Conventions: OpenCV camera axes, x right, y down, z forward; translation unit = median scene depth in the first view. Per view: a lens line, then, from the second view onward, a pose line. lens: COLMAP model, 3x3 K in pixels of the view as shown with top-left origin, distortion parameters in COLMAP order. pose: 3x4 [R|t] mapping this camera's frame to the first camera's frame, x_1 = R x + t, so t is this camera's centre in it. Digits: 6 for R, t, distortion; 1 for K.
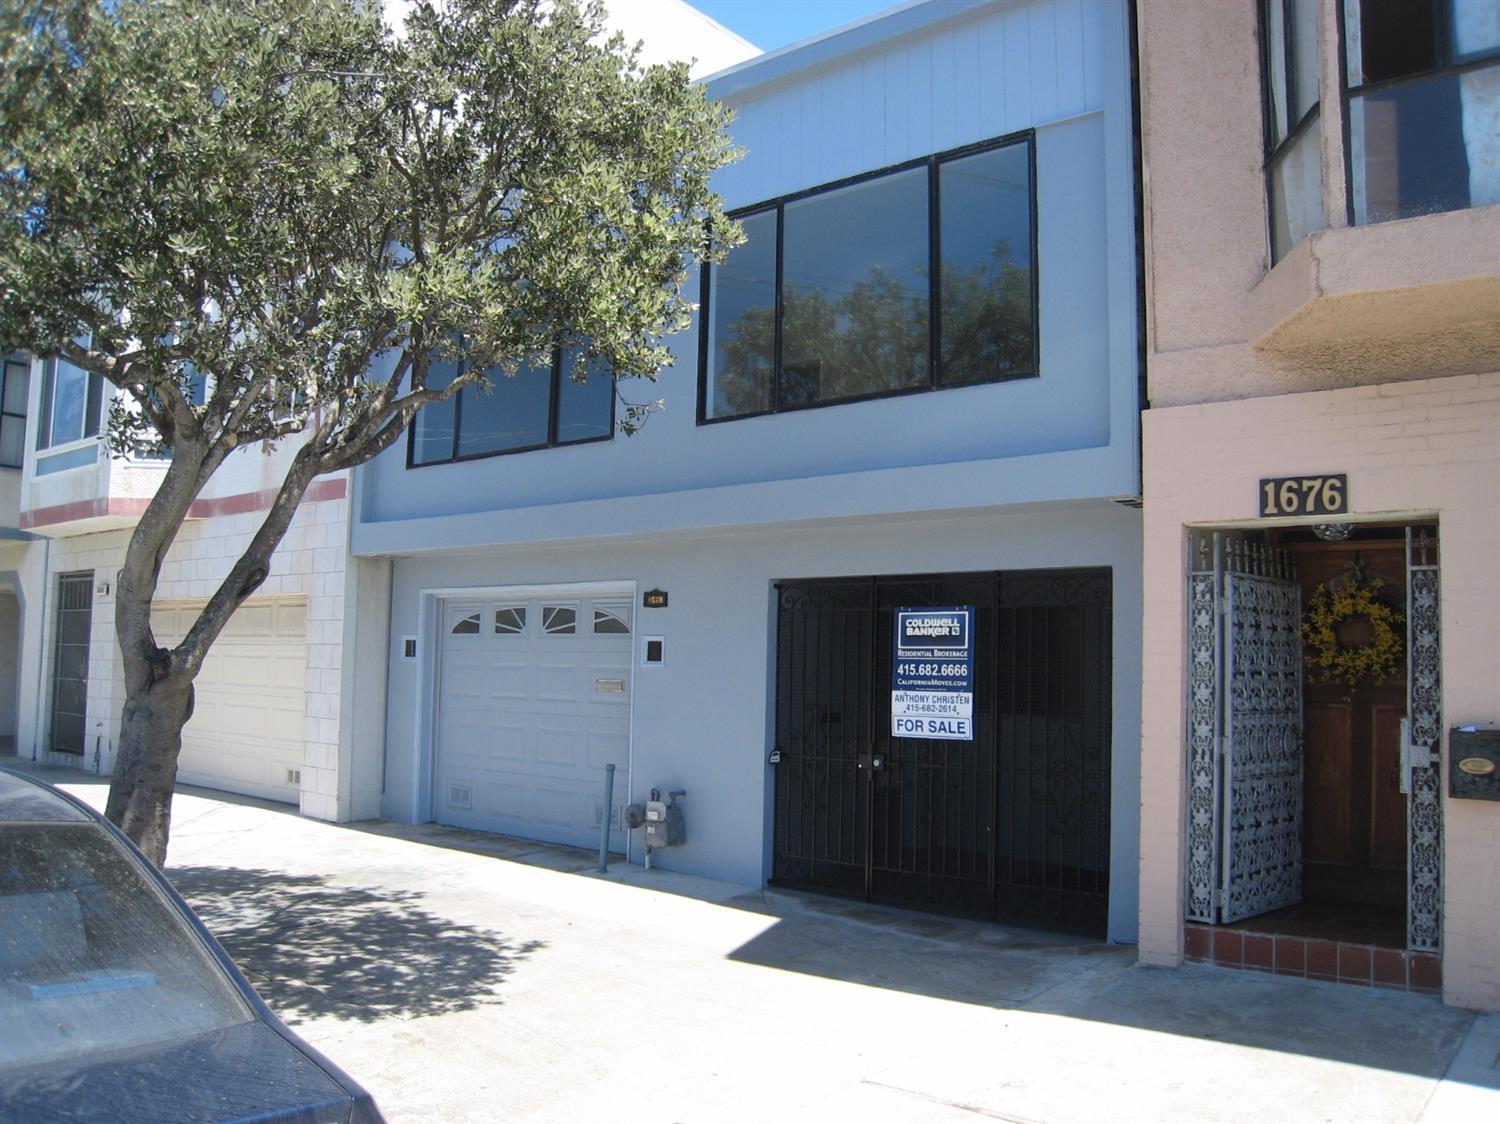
lens RADIAL K [[1219.4, 0, 756.5], [0, 1219.4, 566.4], [0, 0, 1]] dist [-0.132402, 0.042847]
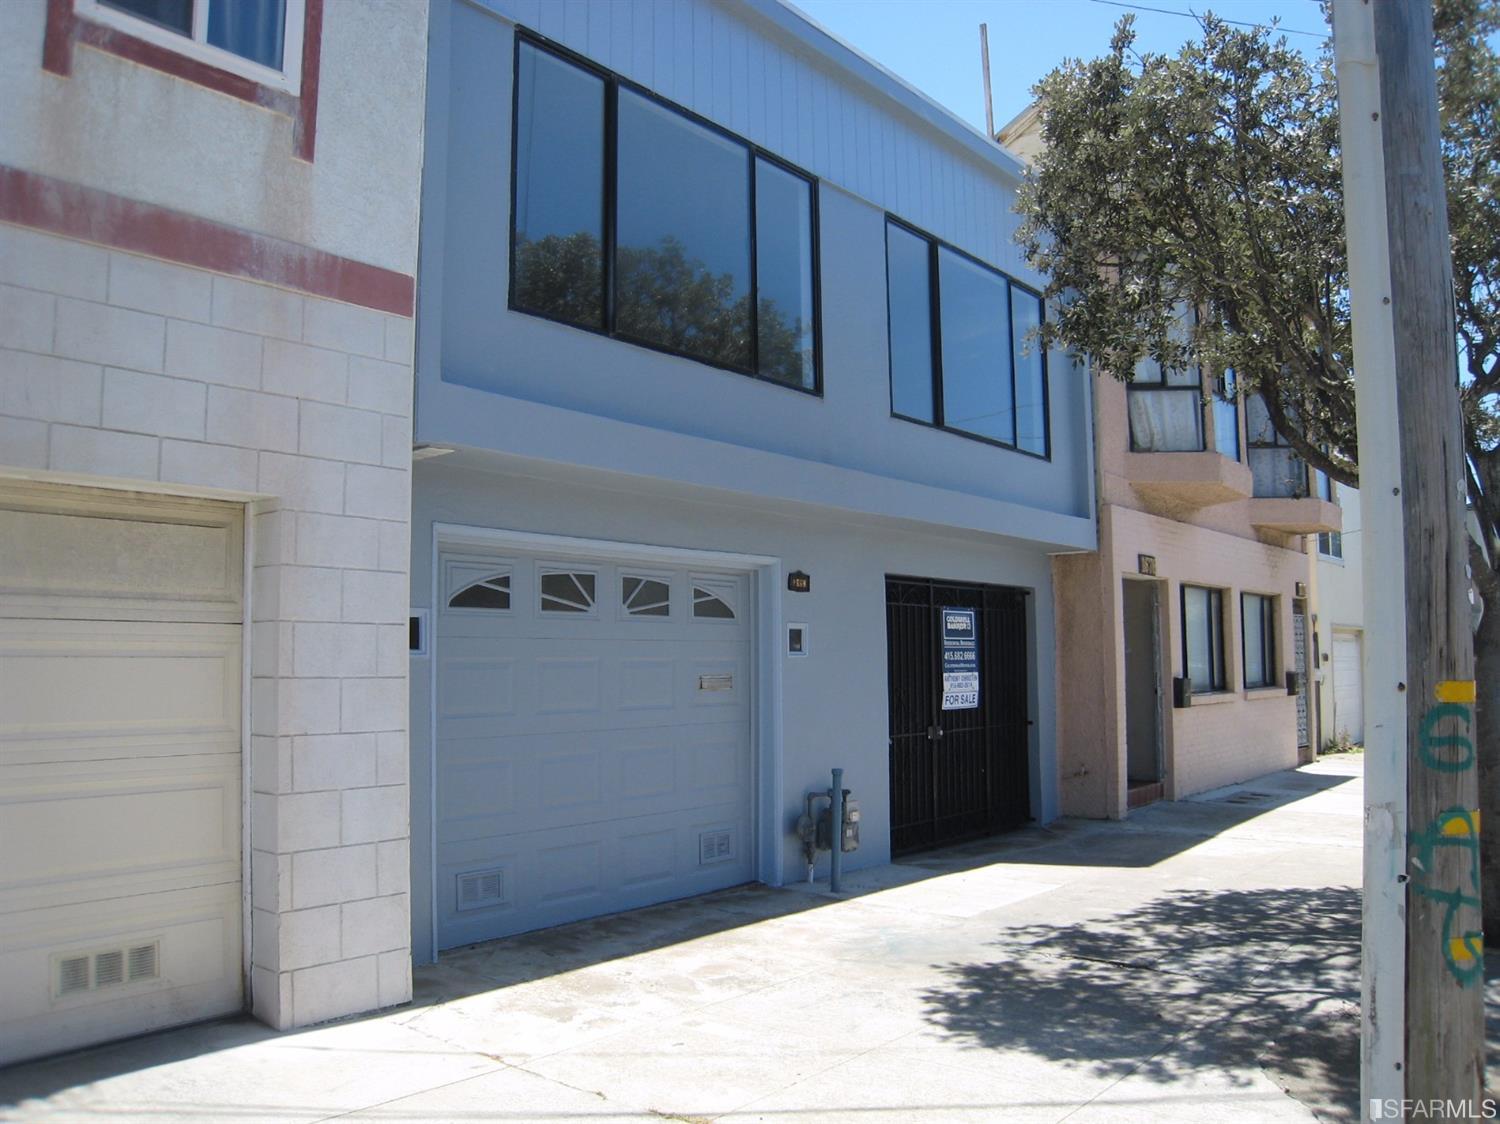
lens RADIAL K [[1219.4, 0, 754.8], [0, 1219.4, 559.1], [0, 0, 1]] dist [-0.132402, 0.042847]
pose [[0.002089, 0.068450, 0.997652, -1.139751], [-0.074452, 0.994896, -0.068105, 0.085805], [-0.997222, -0.074135, 0.007174, 1.198795]]
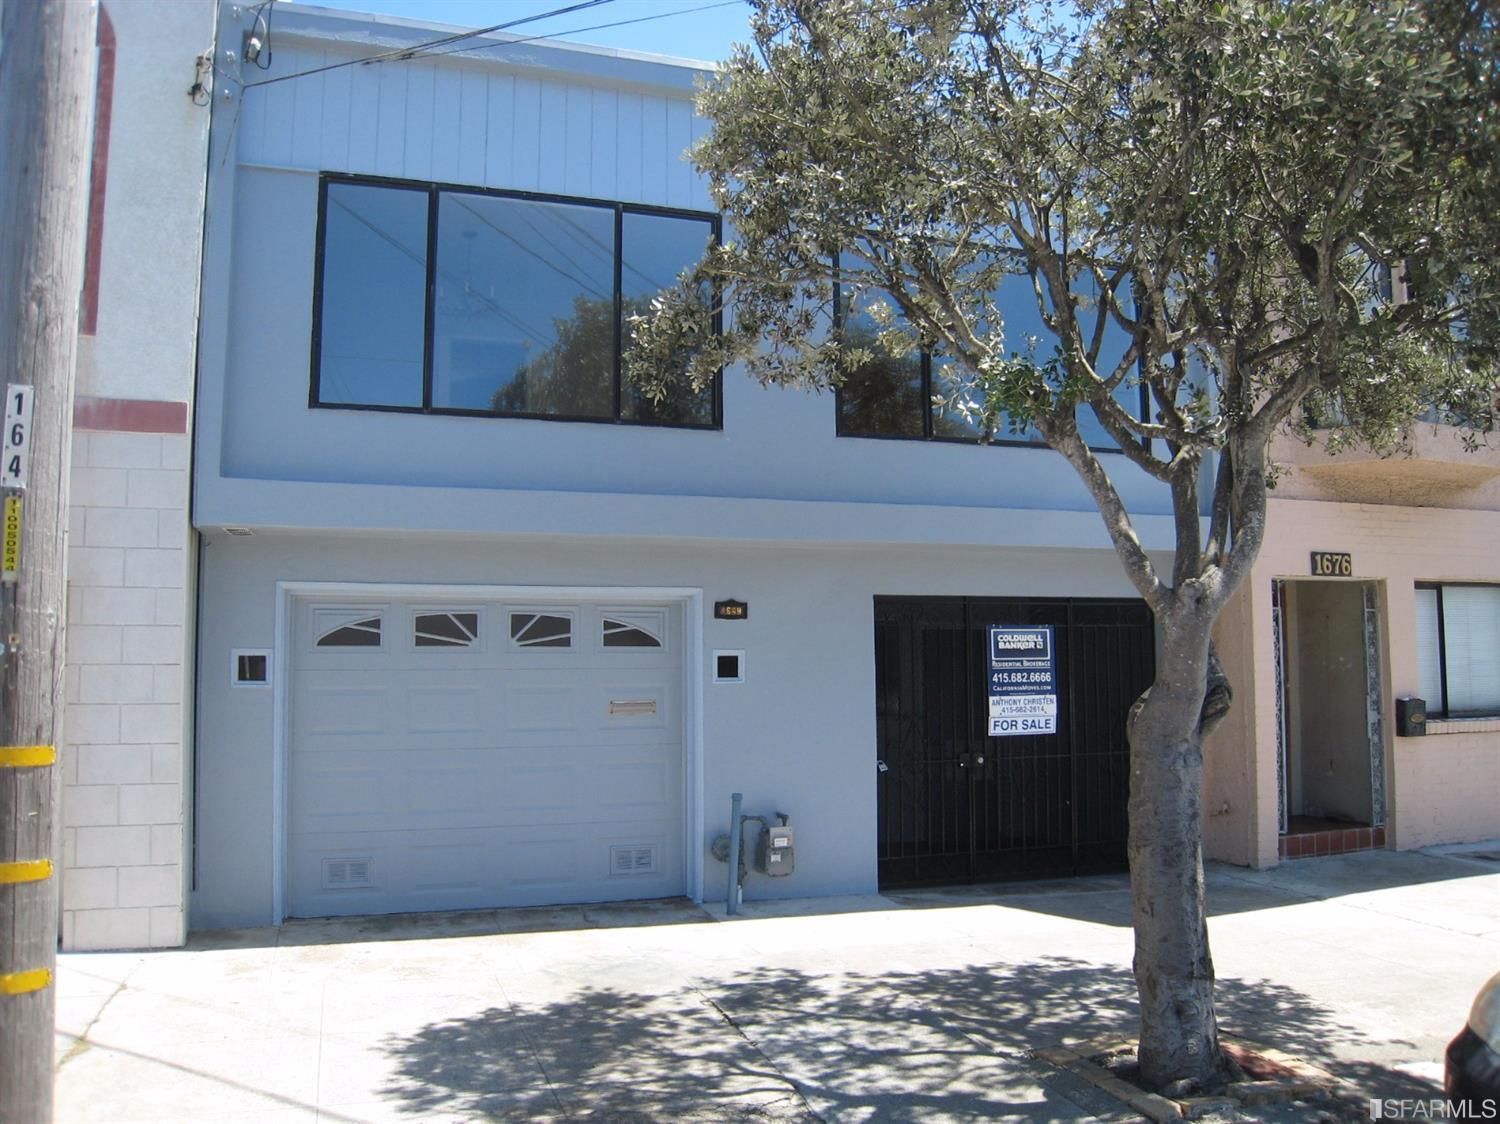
lens RADIAL K [[1219.4, 0, 782.3], [0, 1219.4, 562.6], [0, 0, 1]] dist [-0.132402, 0.042847]
pose [[0.528942, 0.052882, 0.847009, -0.983209], [-0.050814, 0.998240, -0.030592, 0.020349], [-0.847136, -0.026858, 0.530698, 0.560760]]
